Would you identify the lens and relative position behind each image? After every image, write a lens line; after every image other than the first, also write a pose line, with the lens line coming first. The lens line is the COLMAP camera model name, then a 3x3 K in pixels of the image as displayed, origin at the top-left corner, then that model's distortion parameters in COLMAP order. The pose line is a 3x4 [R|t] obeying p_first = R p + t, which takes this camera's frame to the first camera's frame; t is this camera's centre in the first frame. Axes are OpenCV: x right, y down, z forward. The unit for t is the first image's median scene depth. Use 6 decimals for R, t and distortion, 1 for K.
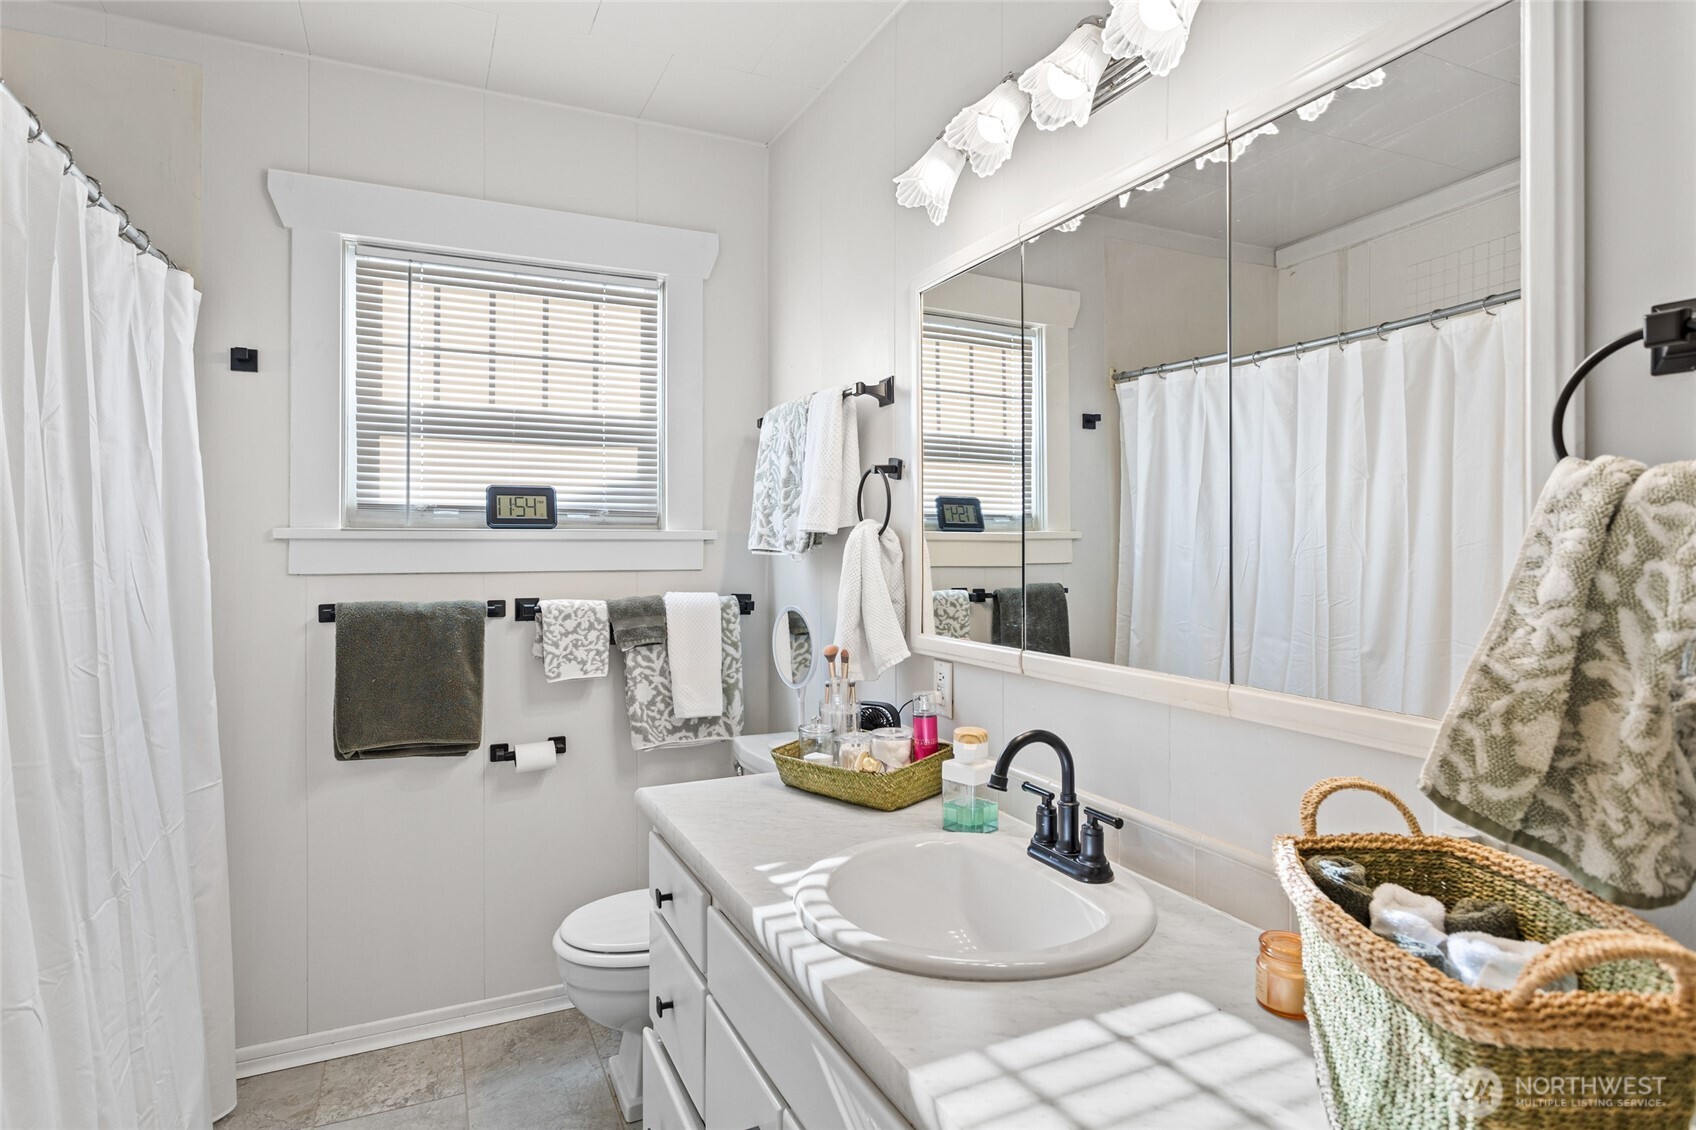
lens RADIAL K [[909.1, 0, 843.1], [0, 909.1, 540.4], [0, 0, 1]] dist [-0.012522, 0.009750]
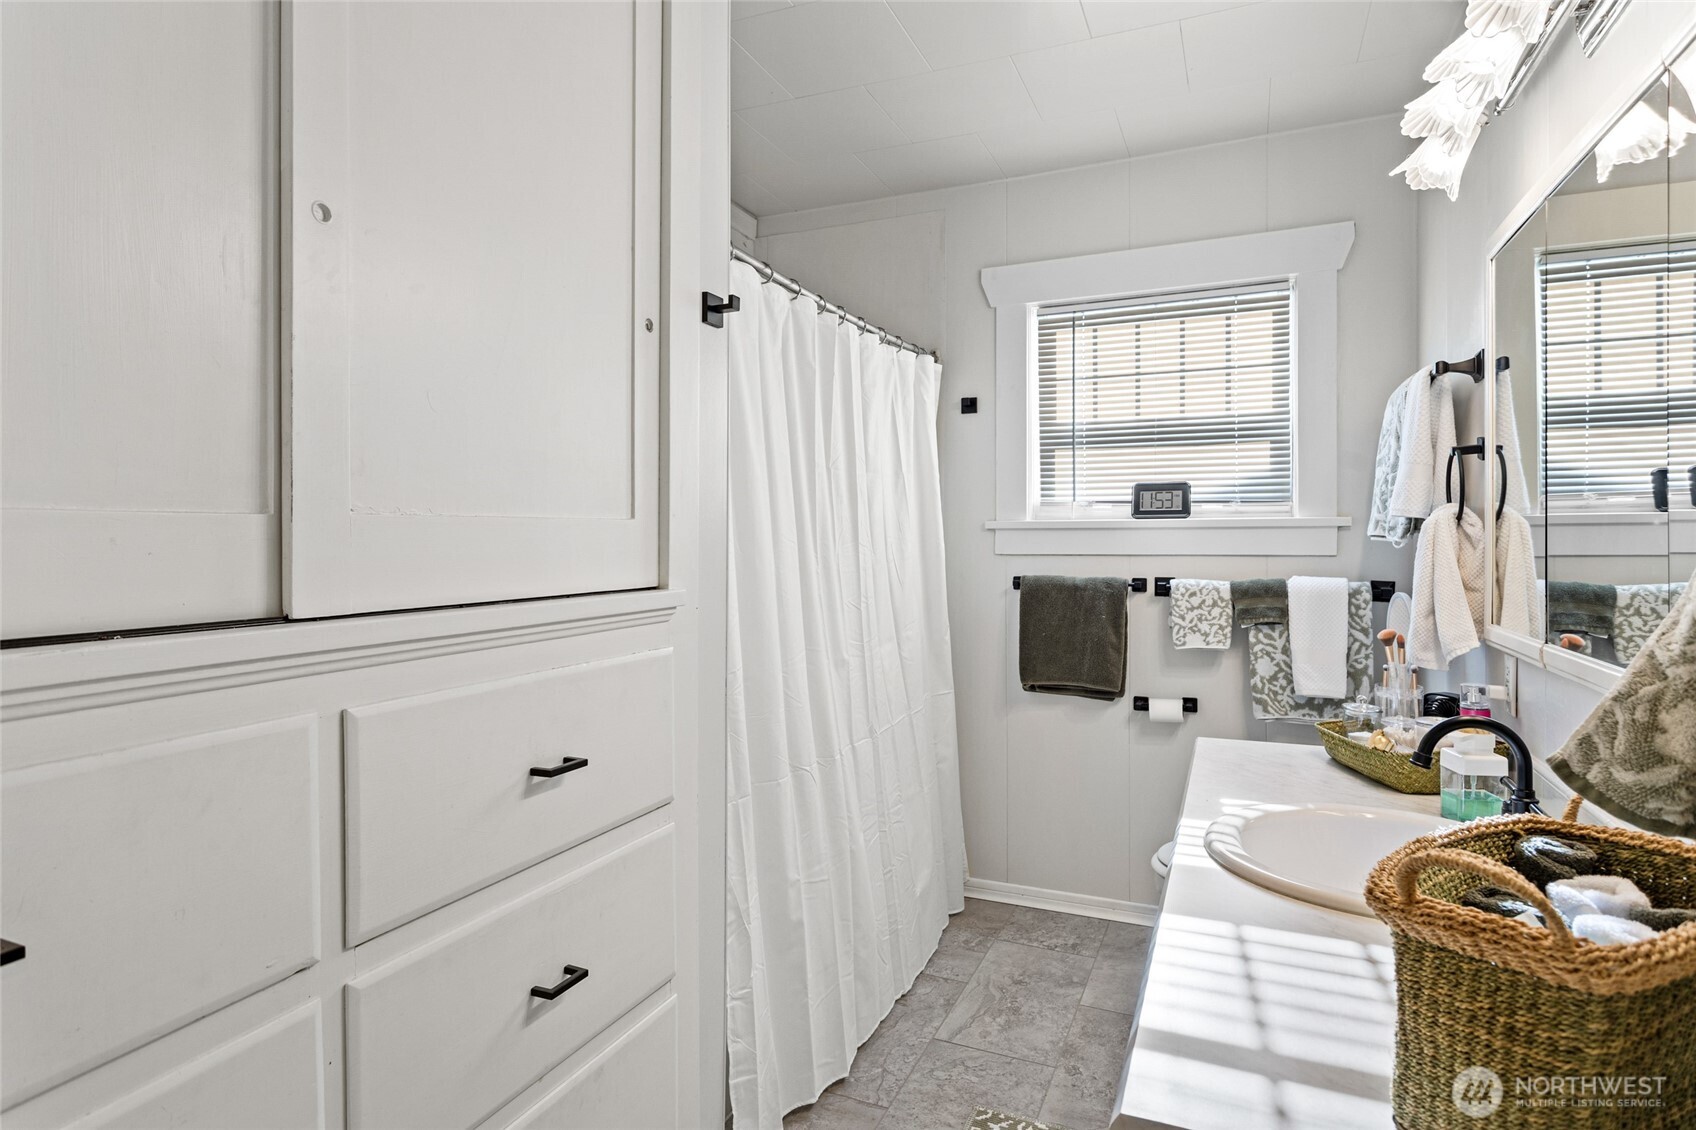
lens RADIAL K [[909.1, 0, 843.1], [0, 909.1, 540.4], [0, 0, 1]] dist [-0.012522, 0.009750]
pose [[0.649879, 0.001516, -0.760036, 0.284807], [0.008061, 0.999928, 0.008888, 0.001734], [0.759995, -0.011902, 0.649820, -0.090137]]
